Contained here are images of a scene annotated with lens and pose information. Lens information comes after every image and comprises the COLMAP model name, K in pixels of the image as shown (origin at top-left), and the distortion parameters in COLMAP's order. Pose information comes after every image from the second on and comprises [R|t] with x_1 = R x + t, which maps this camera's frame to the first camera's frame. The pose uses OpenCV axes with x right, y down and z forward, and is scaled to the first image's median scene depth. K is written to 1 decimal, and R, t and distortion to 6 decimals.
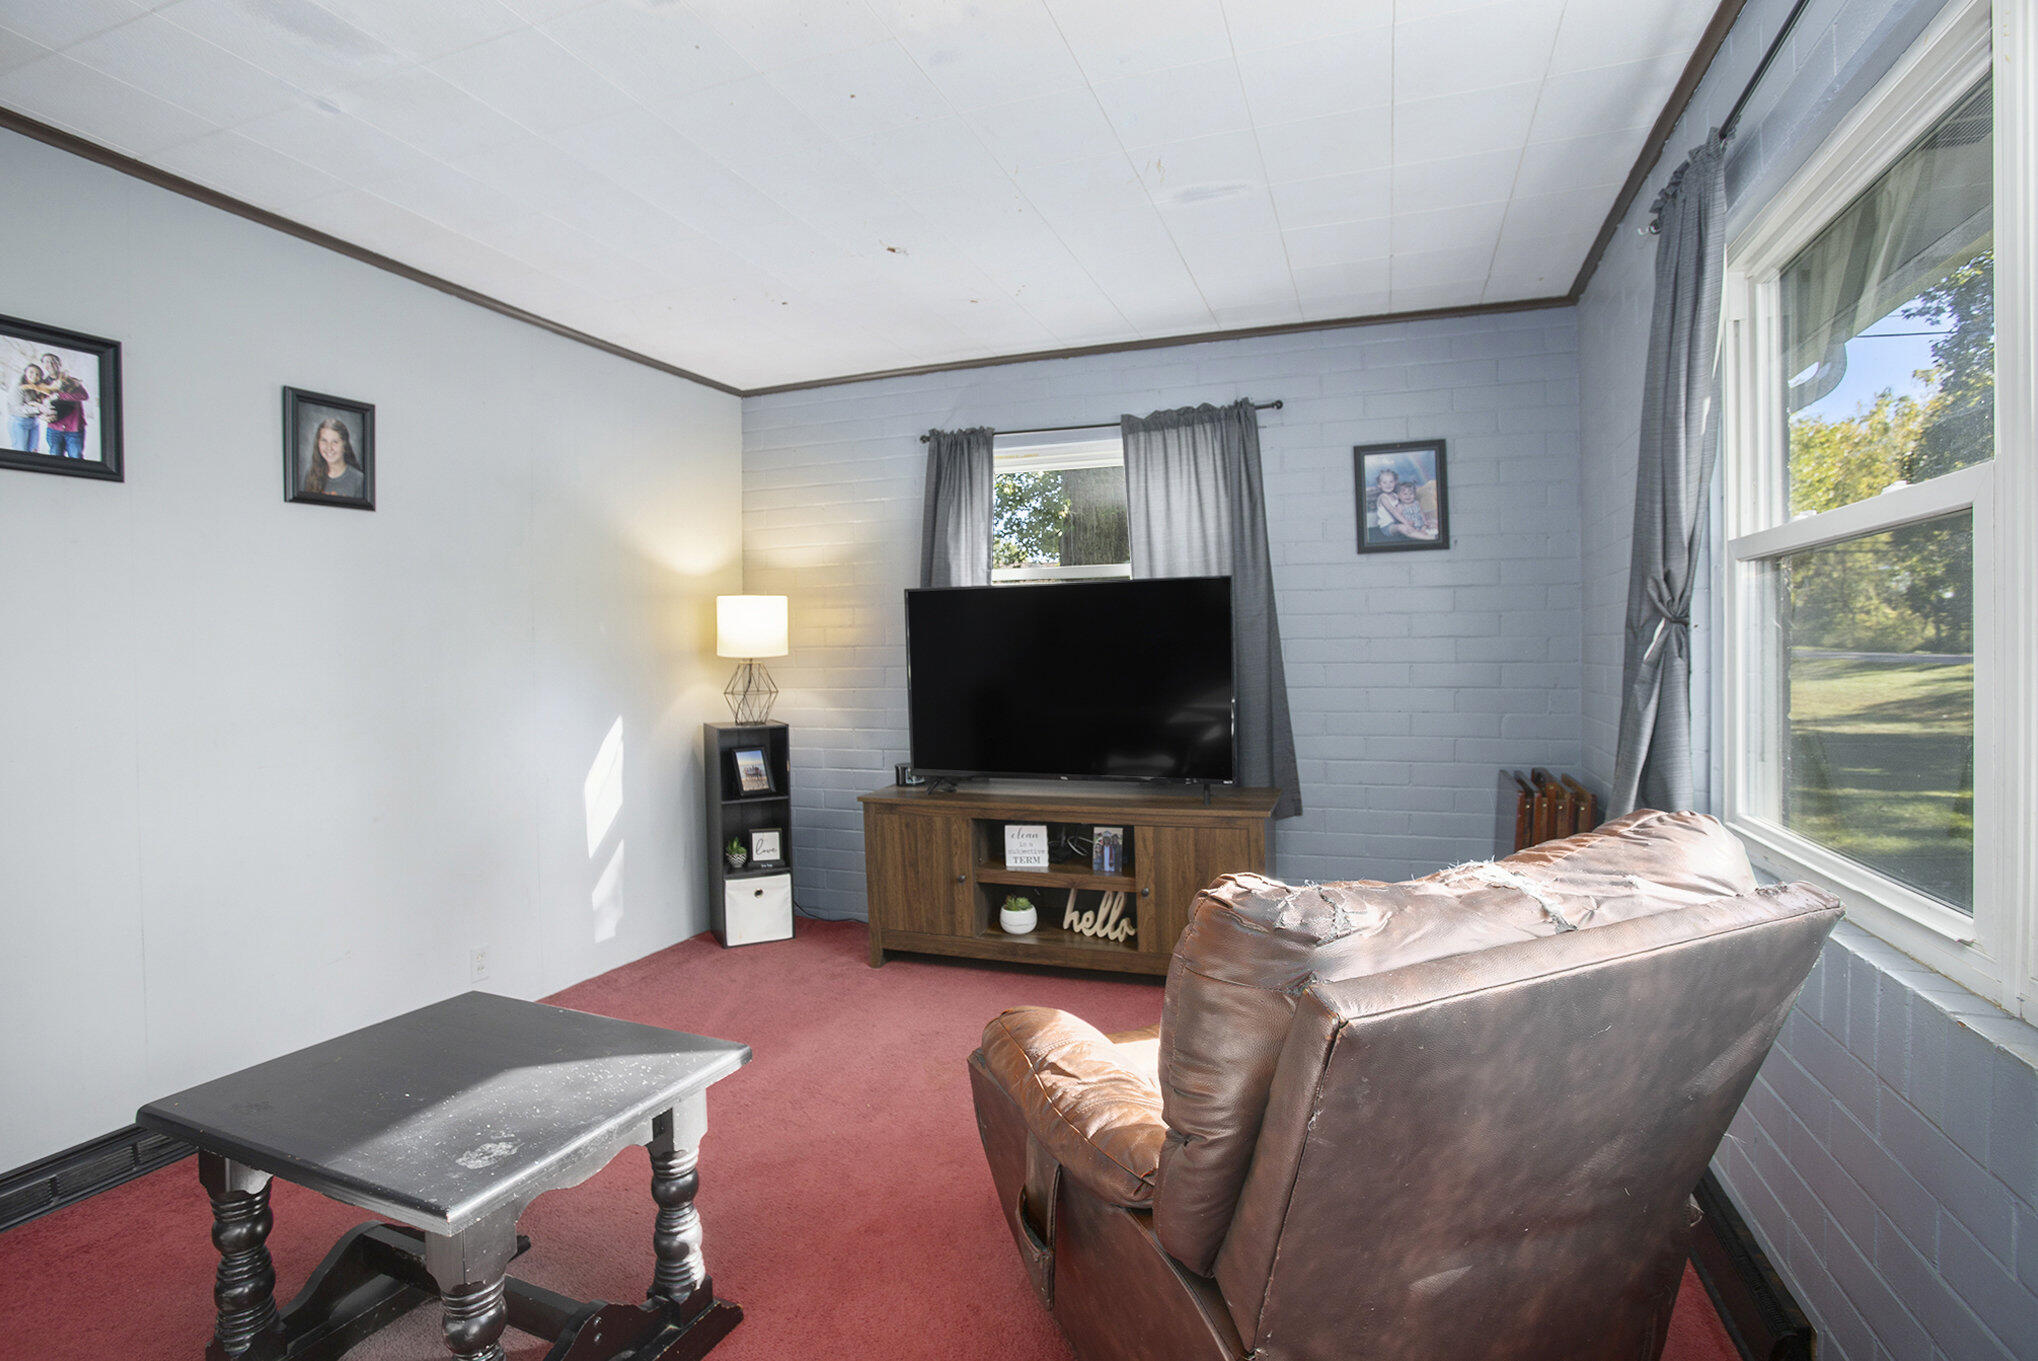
lens RADIAL K [[1006.8, 0, 1014.9], [0, 1006.8, 658.4], [0, 0, 1]] dist [-0.037893, 0.000370]
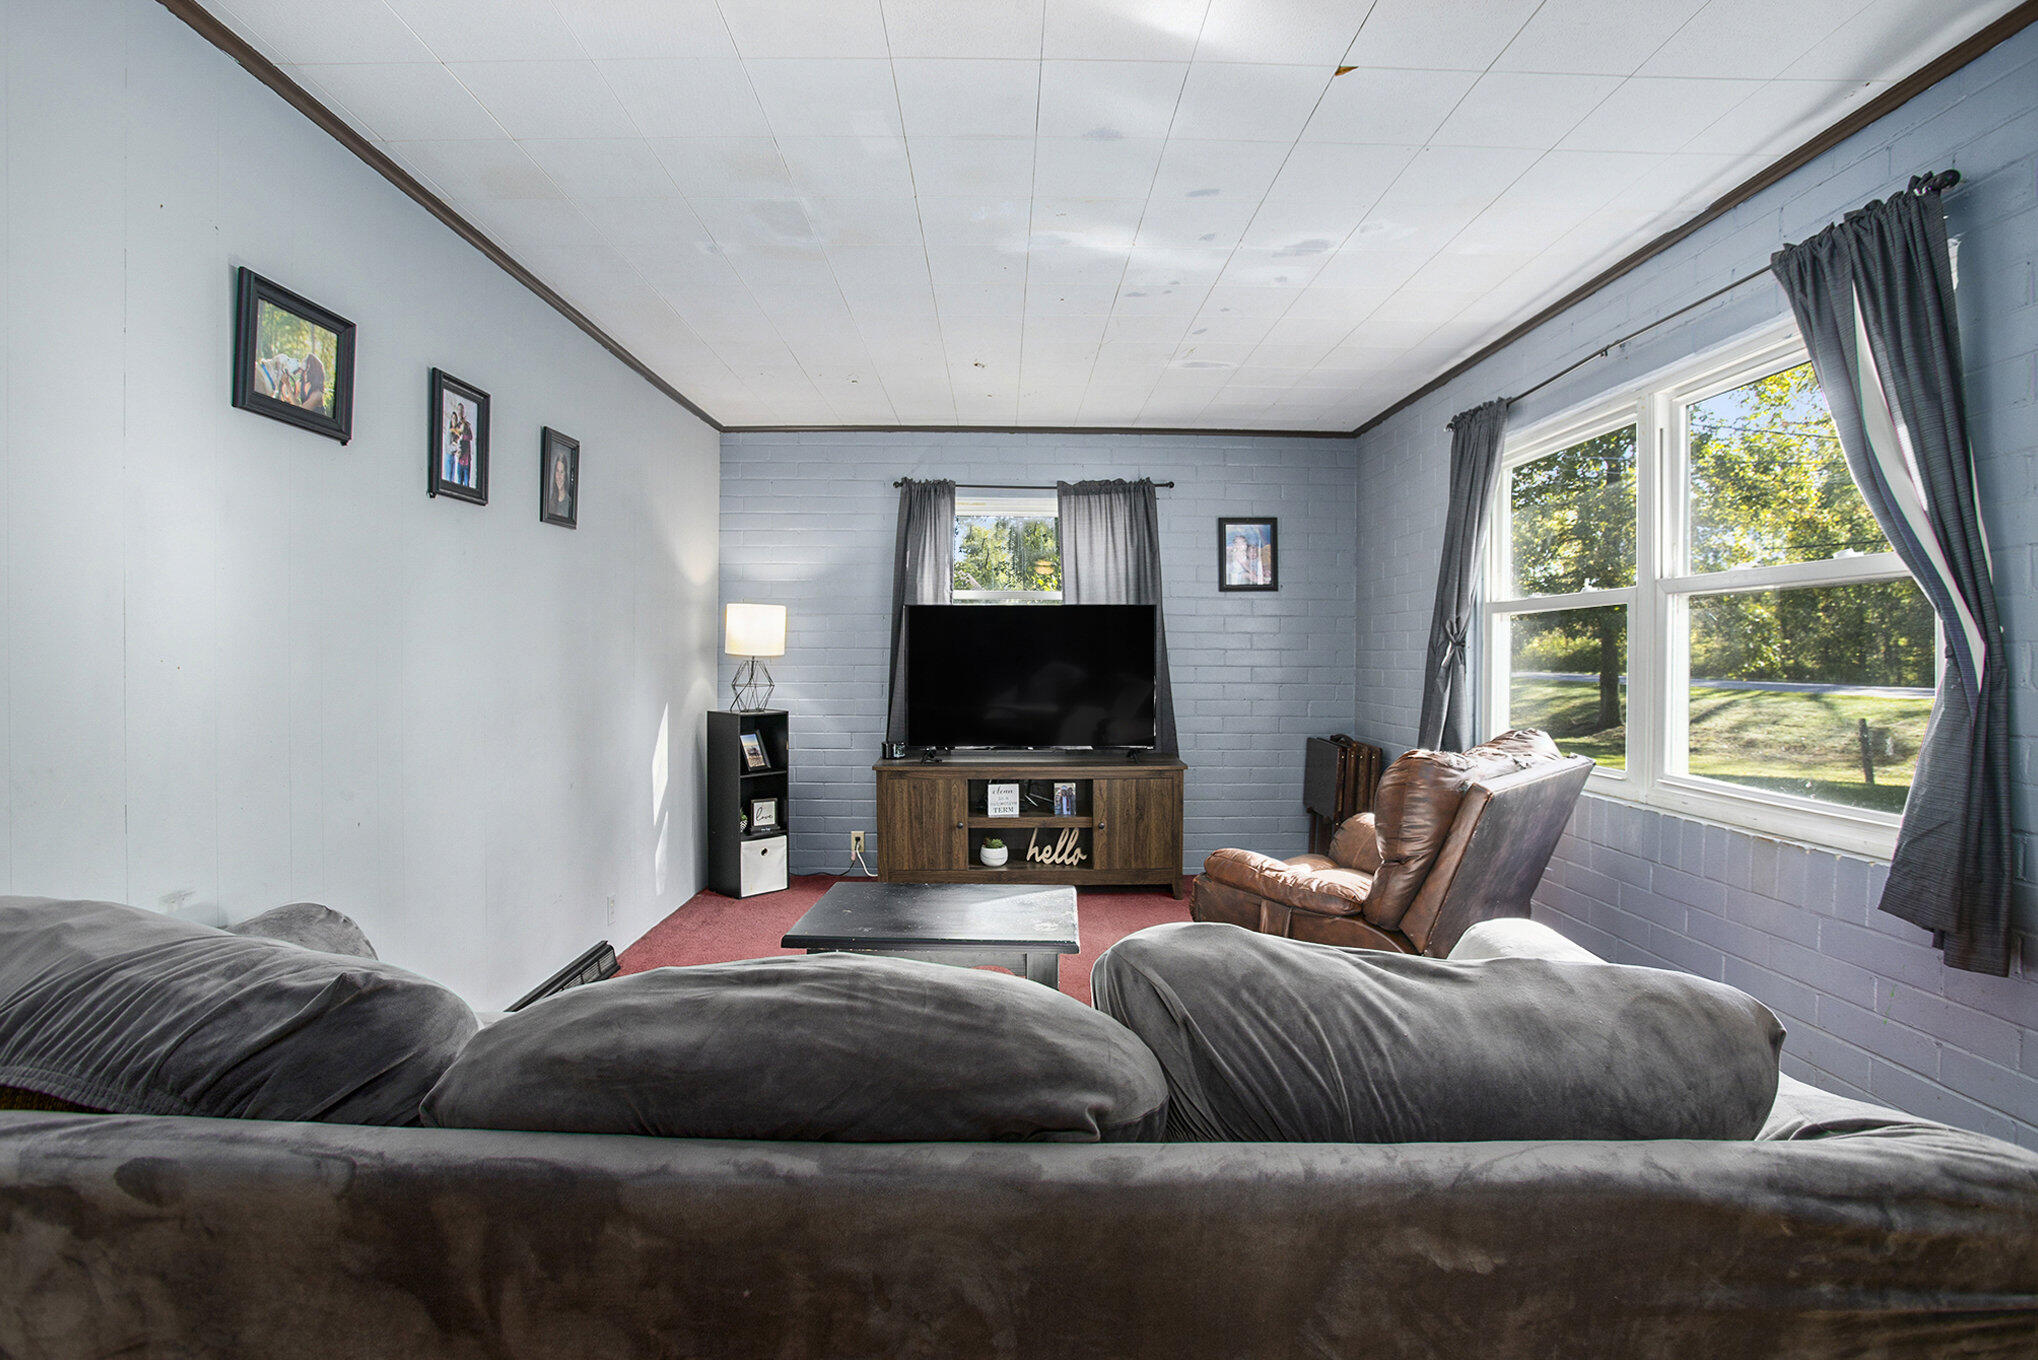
lens RADIAL K [[1006.8, 0, 1014.9], [0, 1006.8, 657.9], [0, 0, 1]] dist [-0.037893, 0.000370]
pose [[0.935140, 0.015285, 0.353947, -0.448825], [-0.013137, 0.999878, -0.008469, 0.008487], [-0.354034, 0.003270, 0.935227, -0.260001]]
